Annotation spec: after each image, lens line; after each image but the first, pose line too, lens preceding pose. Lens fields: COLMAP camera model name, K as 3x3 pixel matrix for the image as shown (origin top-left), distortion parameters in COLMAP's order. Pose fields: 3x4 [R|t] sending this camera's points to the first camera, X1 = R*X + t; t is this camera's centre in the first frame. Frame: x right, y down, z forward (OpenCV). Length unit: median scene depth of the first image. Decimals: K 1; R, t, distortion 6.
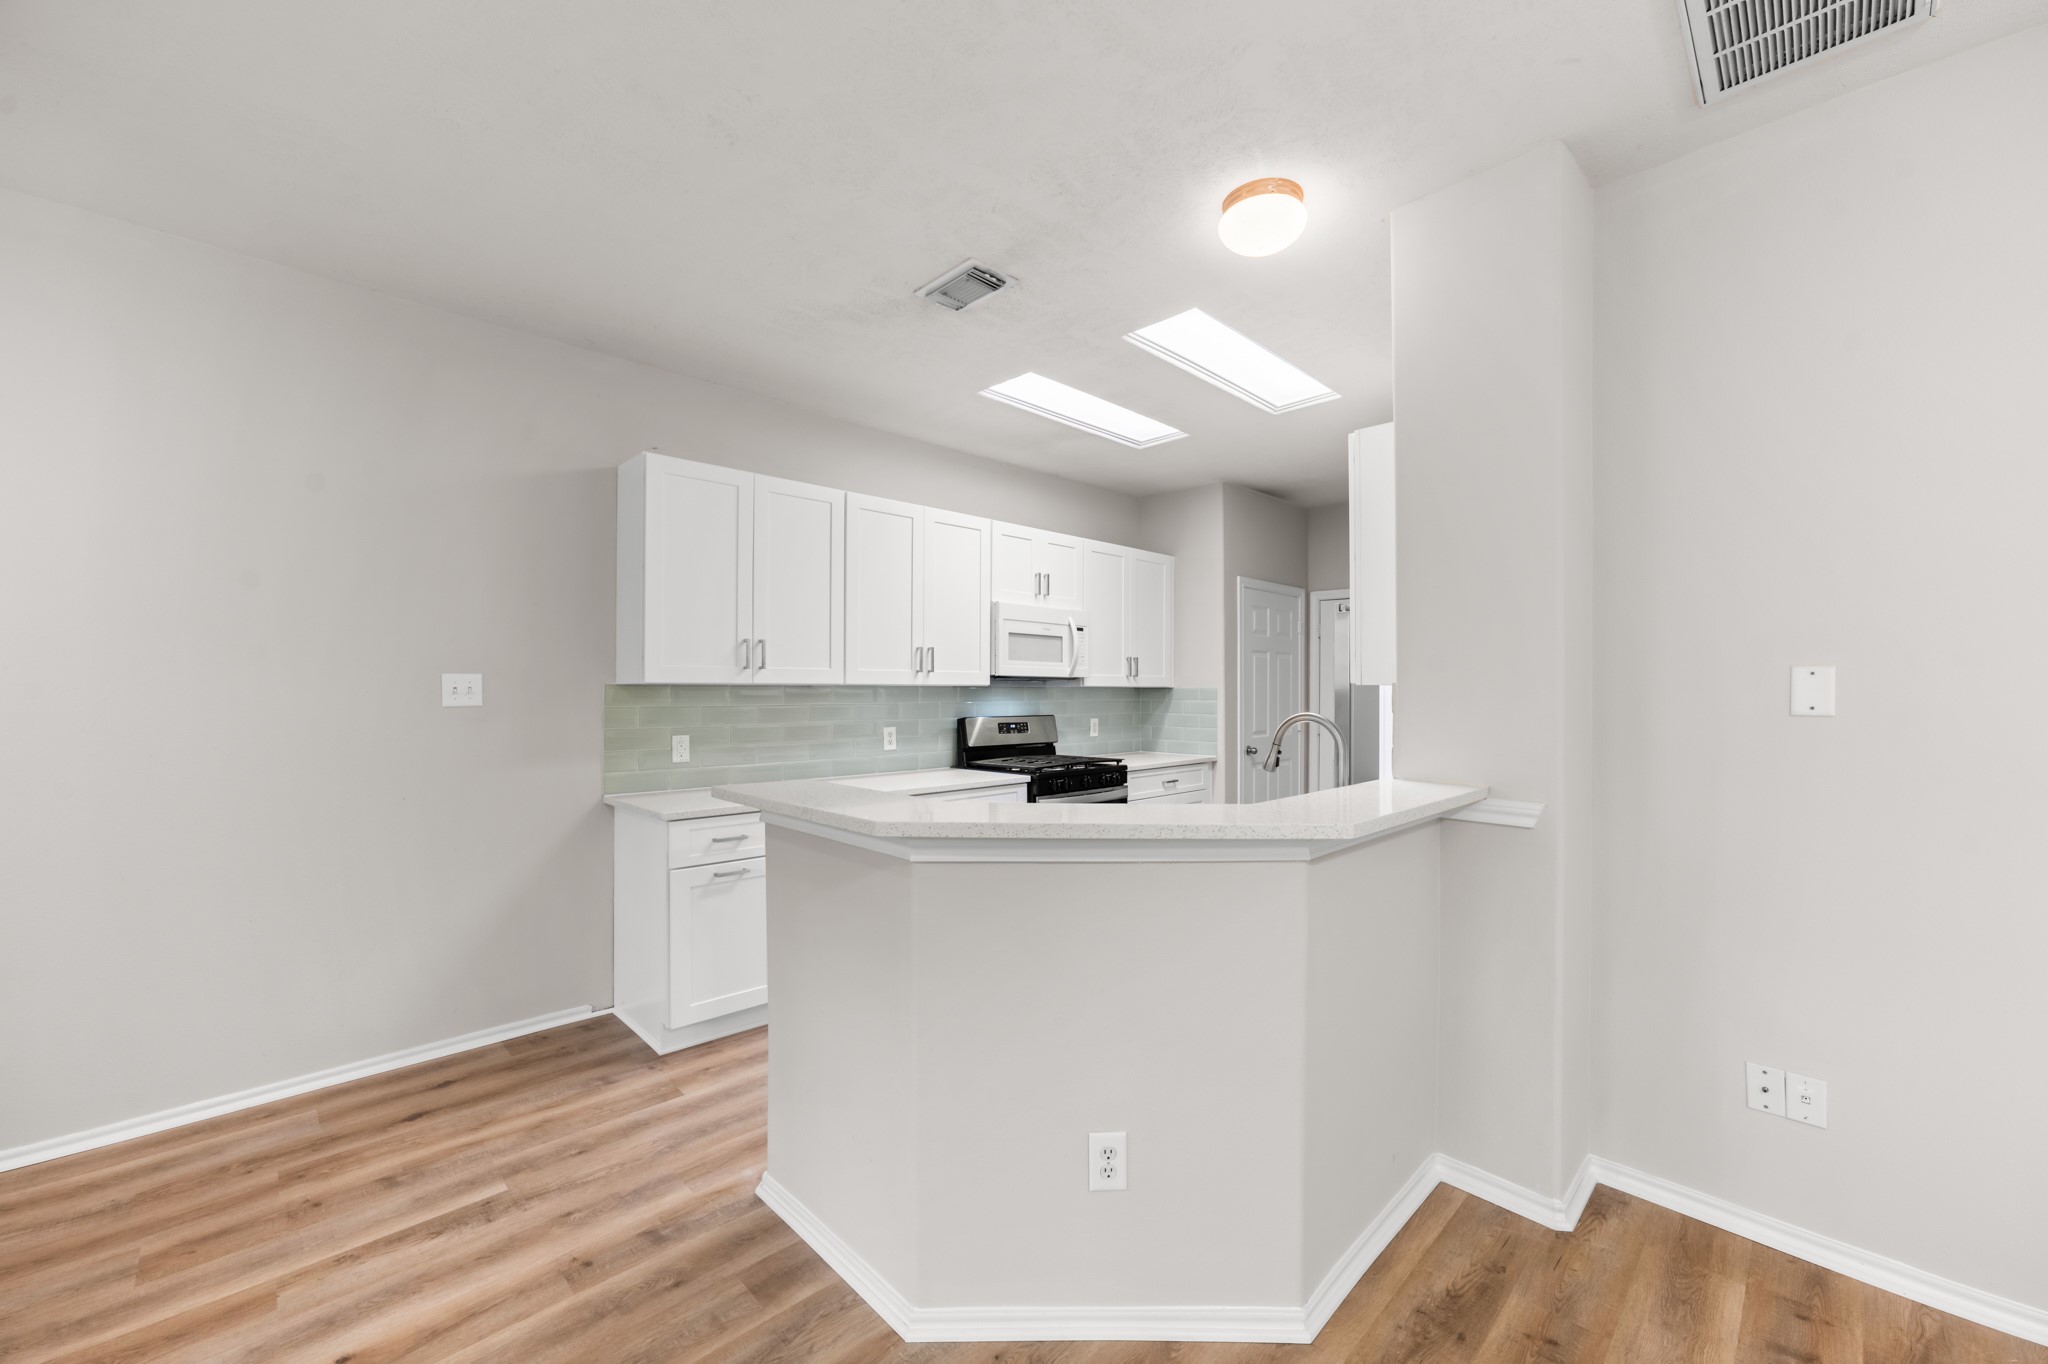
lens RADIAL K [[813.1, 0, 1022.8], [0, 813.1, 689.6], [0, 0, 1]] dist [-0.021393, 0.012512]
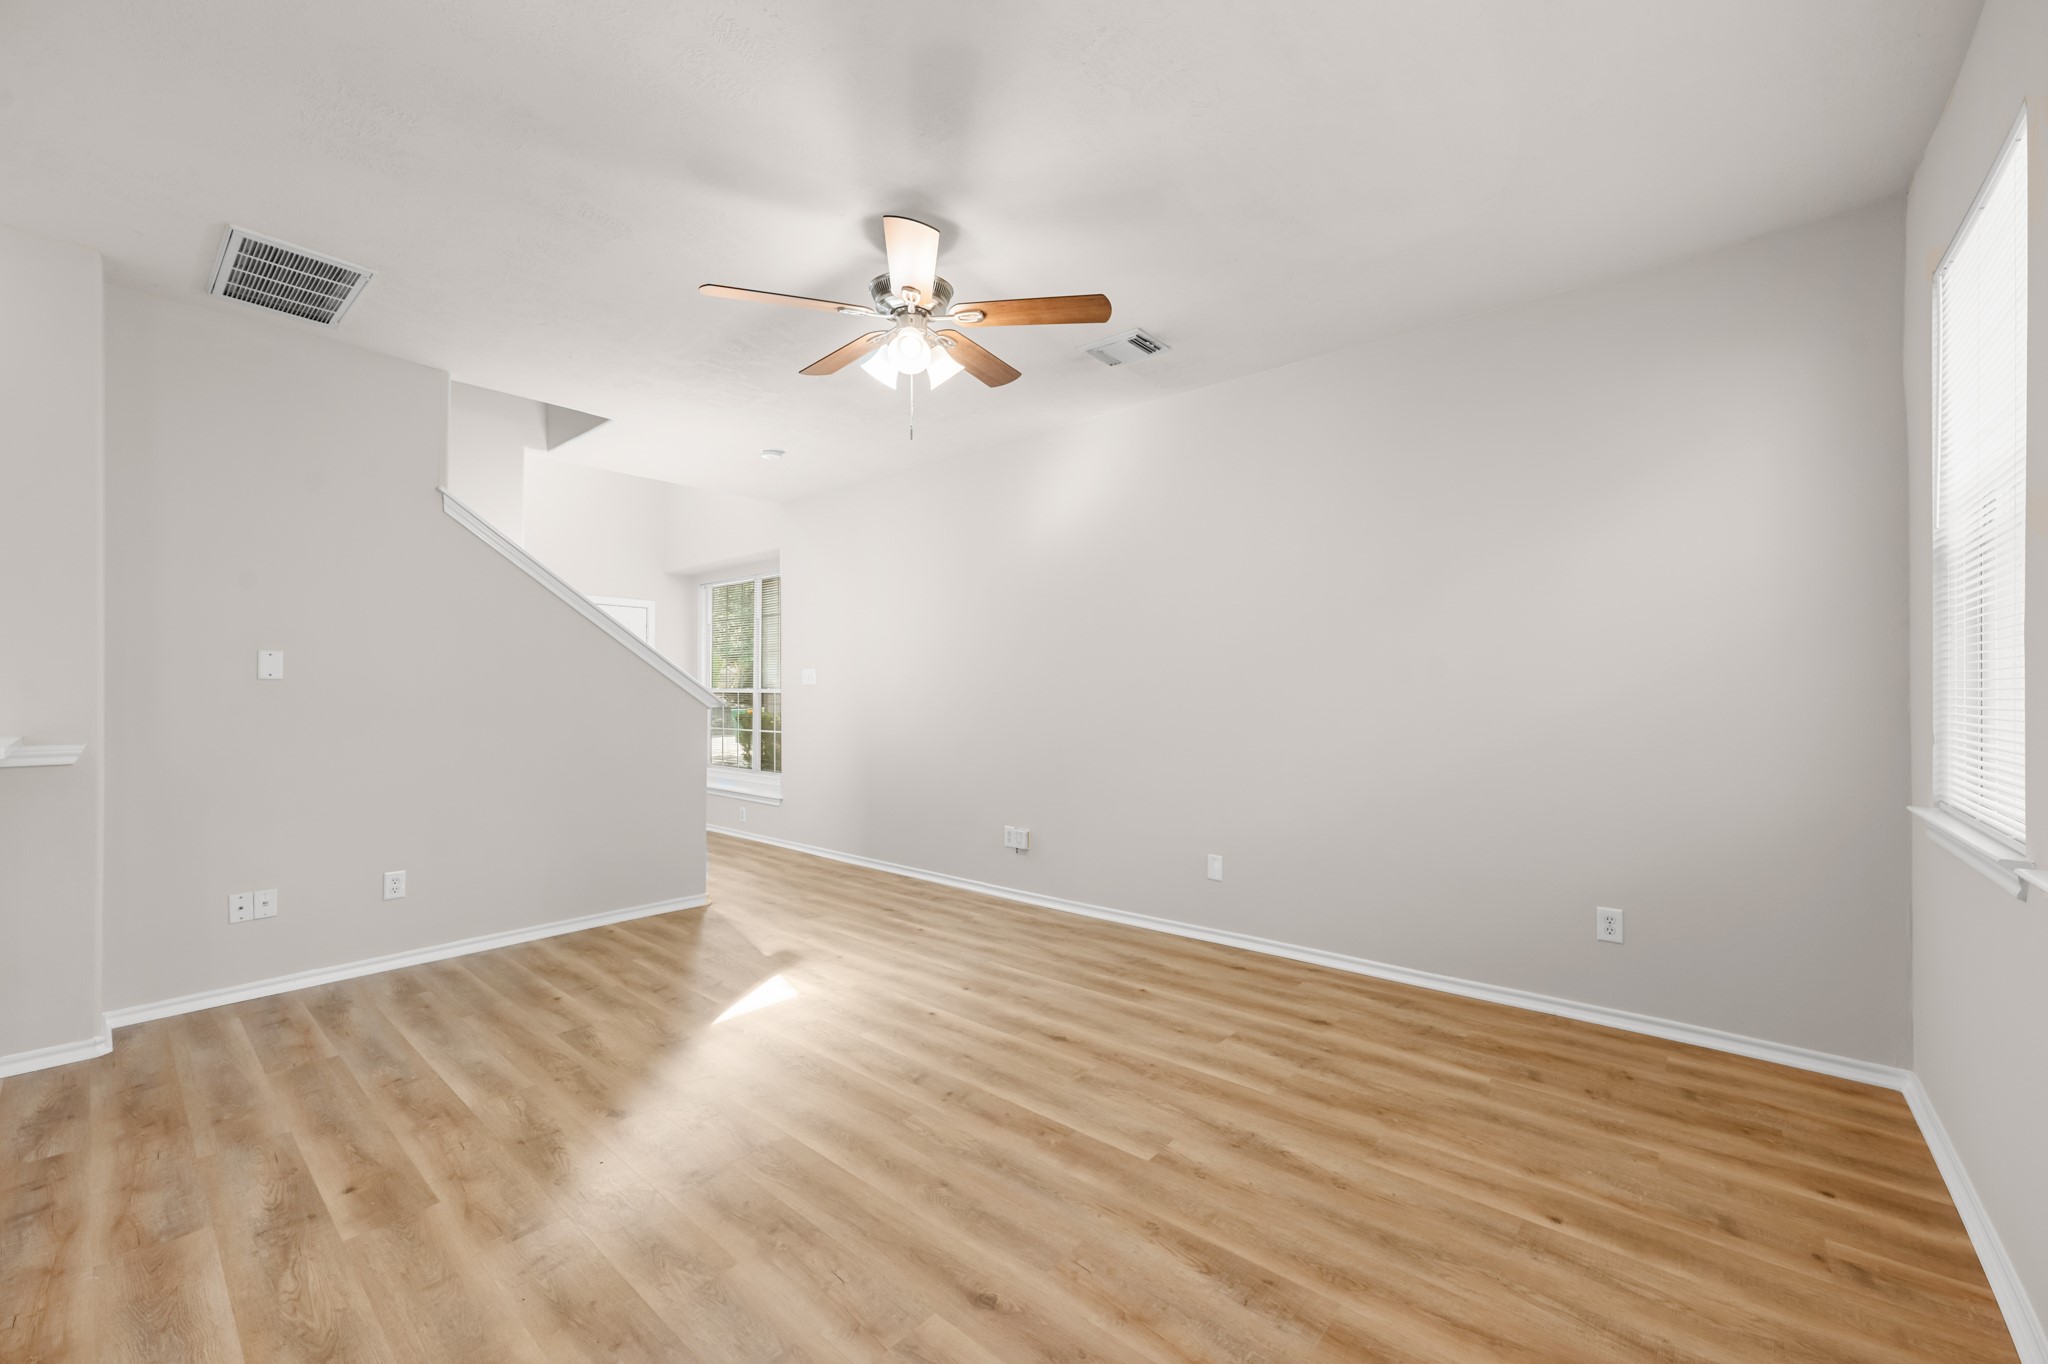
lens RADIAL K [[813.1, 0, 1022.8], [0, 813.1, 689.6], [0, 0, 1]] dist [-0.021393, 0.012512]
pose [[-0.082519, 0.001438, 0.996588, -0.448042], [0.000777, 0.999999, -0.001378, 0.029893], [-0.996589, 0.000661, -0.082520, -0.237958]]
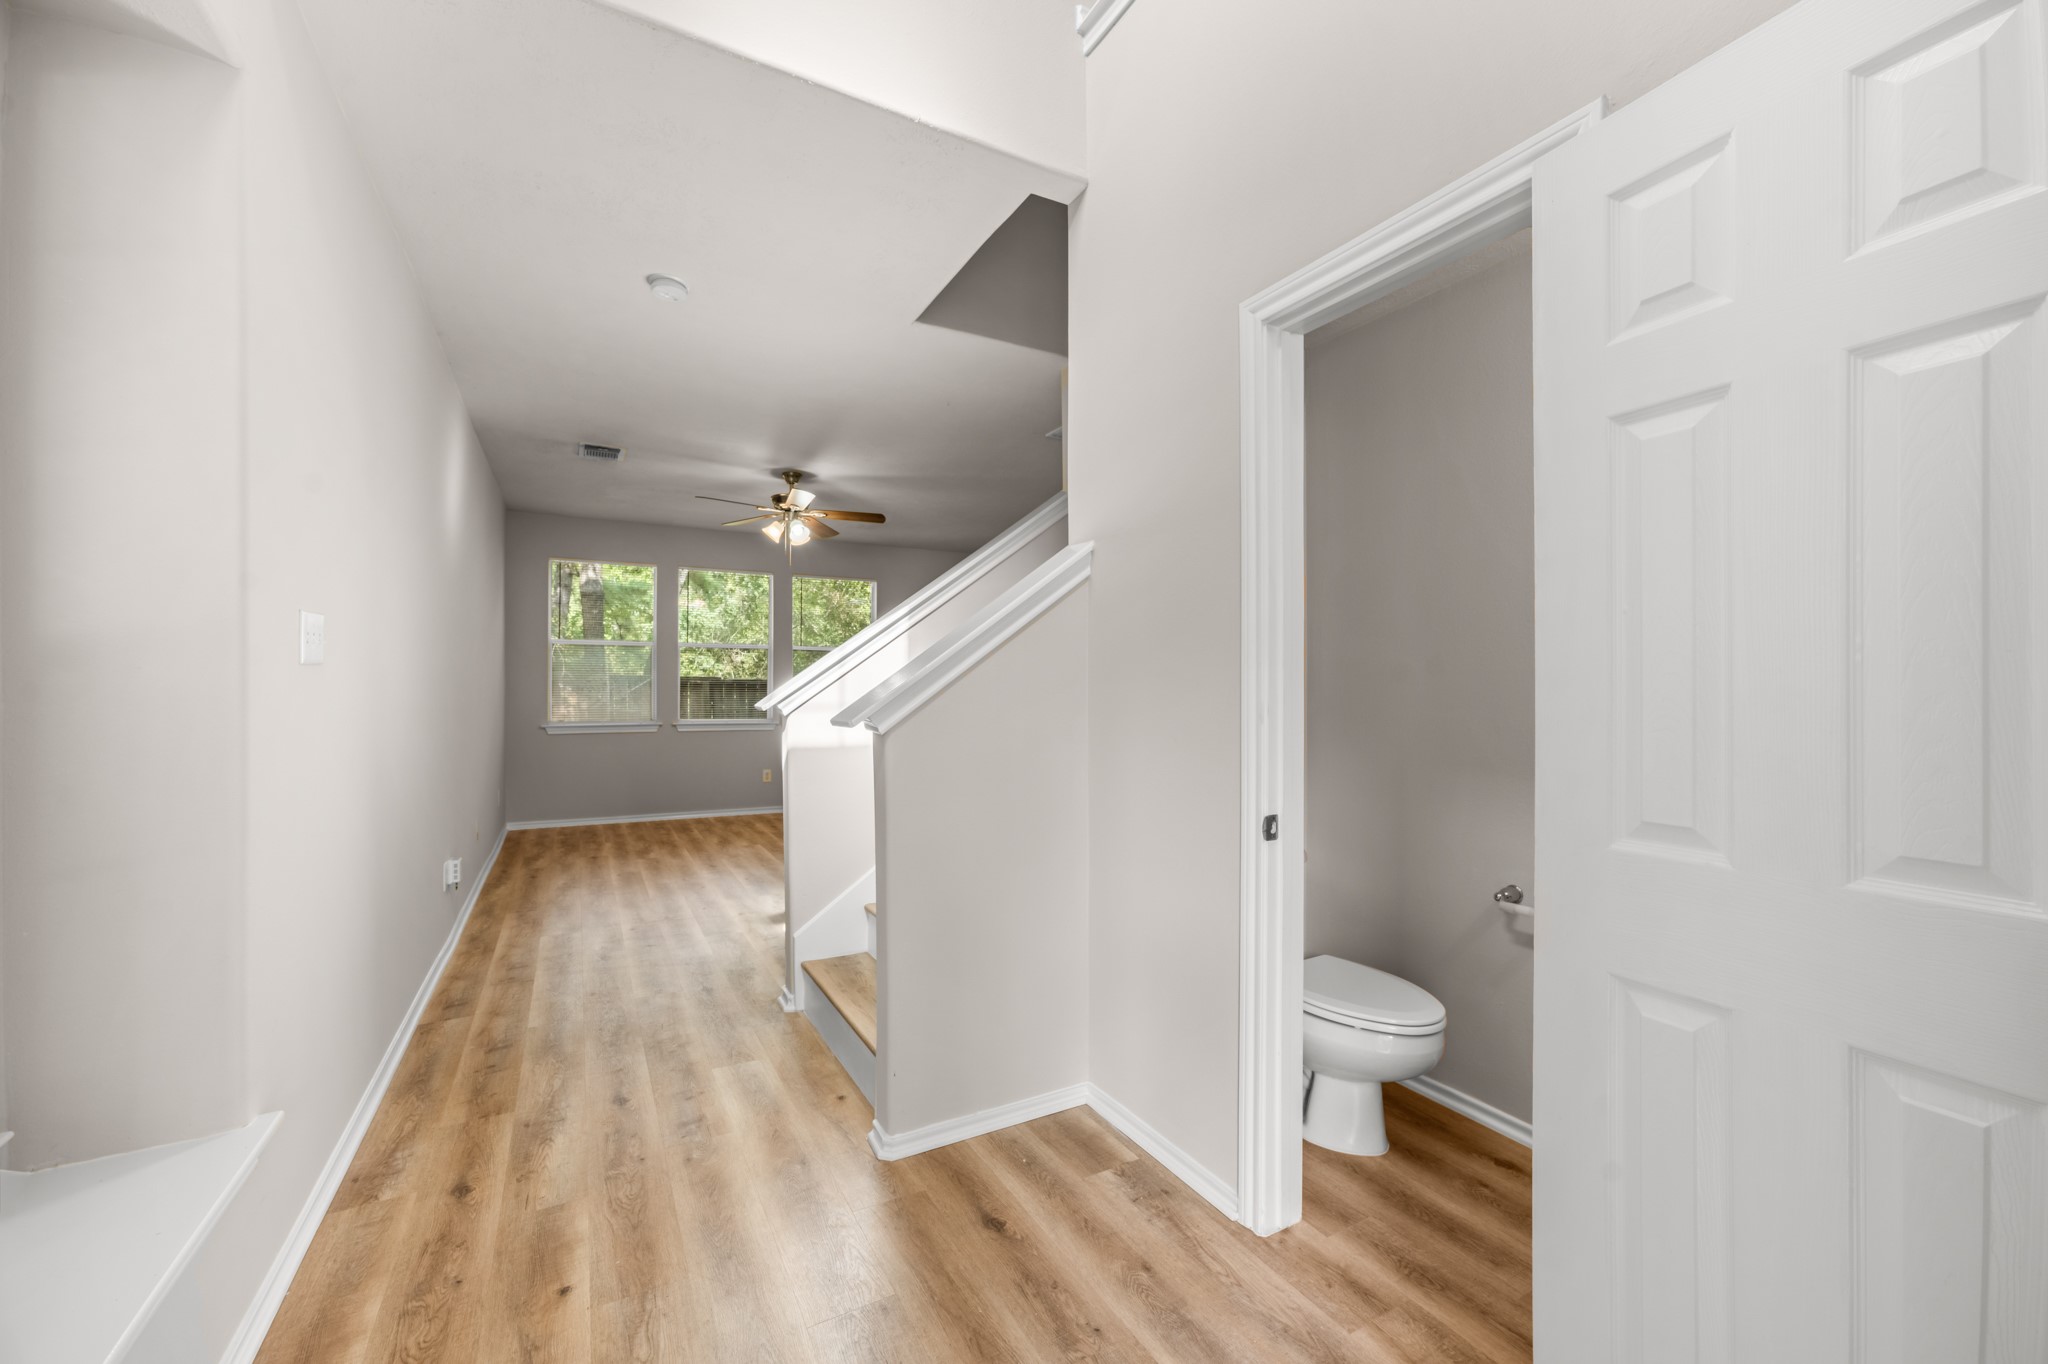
lens RADIAL K [[809.5, 0, 1024.0], [0, 809.5, 688.8], [0, 0, 1]] dist [-0.040522, 0.023552]
pose [[-0.263255, -0.003197, -0.964721, 1.617486], [-0.000126, 0.999995, -0.003279, 0.035739], [0.964726, -0.000742, -0.263254, 0.622541]]
